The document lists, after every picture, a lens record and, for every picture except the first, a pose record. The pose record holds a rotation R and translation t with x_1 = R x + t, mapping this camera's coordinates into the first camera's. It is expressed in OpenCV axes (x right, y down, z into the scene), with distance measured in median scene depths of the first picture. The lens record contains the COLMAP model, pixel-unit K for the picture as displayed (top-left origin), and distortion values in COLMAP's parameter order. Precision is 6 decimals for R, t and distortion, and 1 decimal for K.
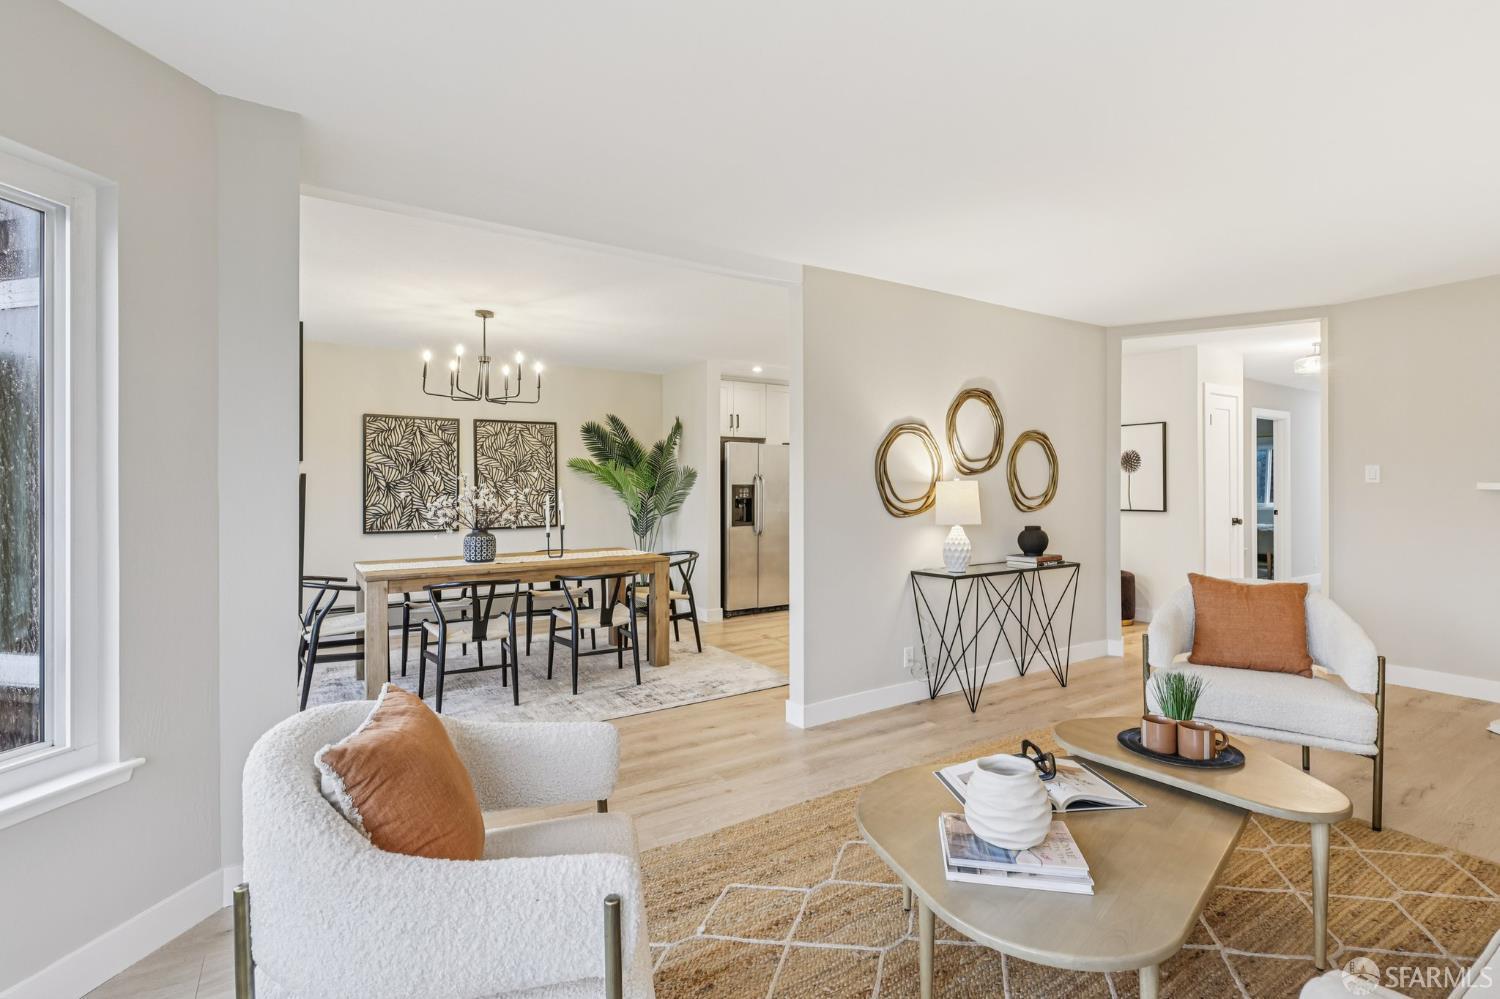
lens RADIAL K [[691.3, 0, 741.1], [0, 691.3, 486.4], [0, 0, 1]] dist [-0.003033, 0.000553]
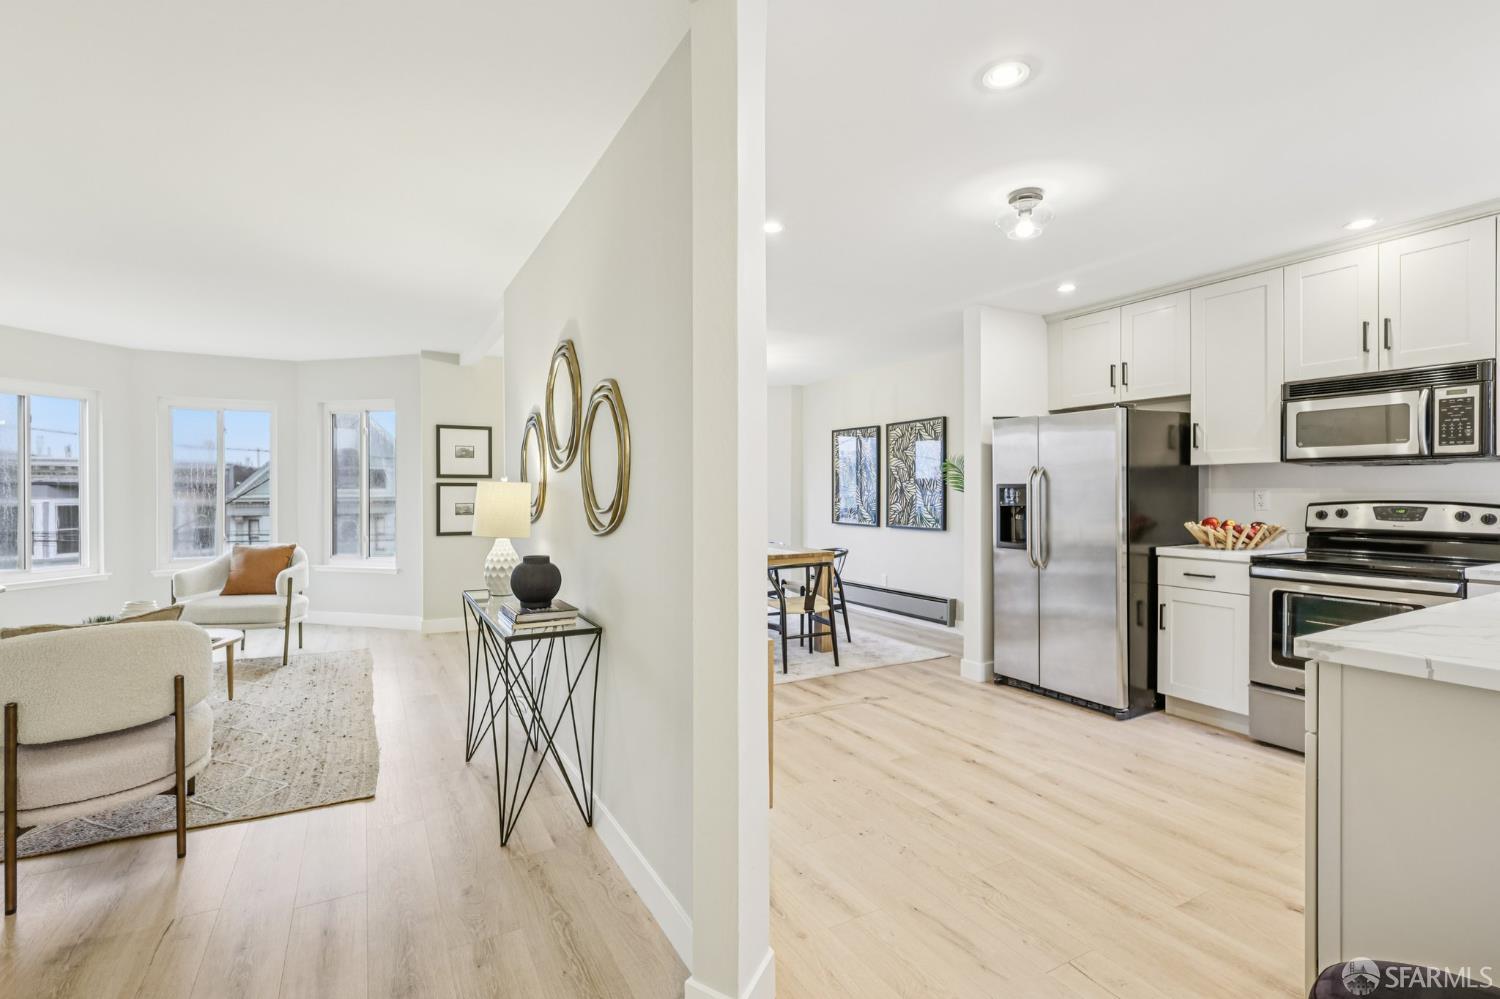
lens RADIAL K [[691.3, 0, 747.8], [0, 691.3, 497.0], [0, 0, 1]] dist [-0.003033, 0.000553]
pose [[-0.055485, 0.015919, -0.998333, 0.666444], [0.003253, 0.999870, 0.015763, -0.001266], [0.998454, -0.002373, -0.055529, 0.807428]]
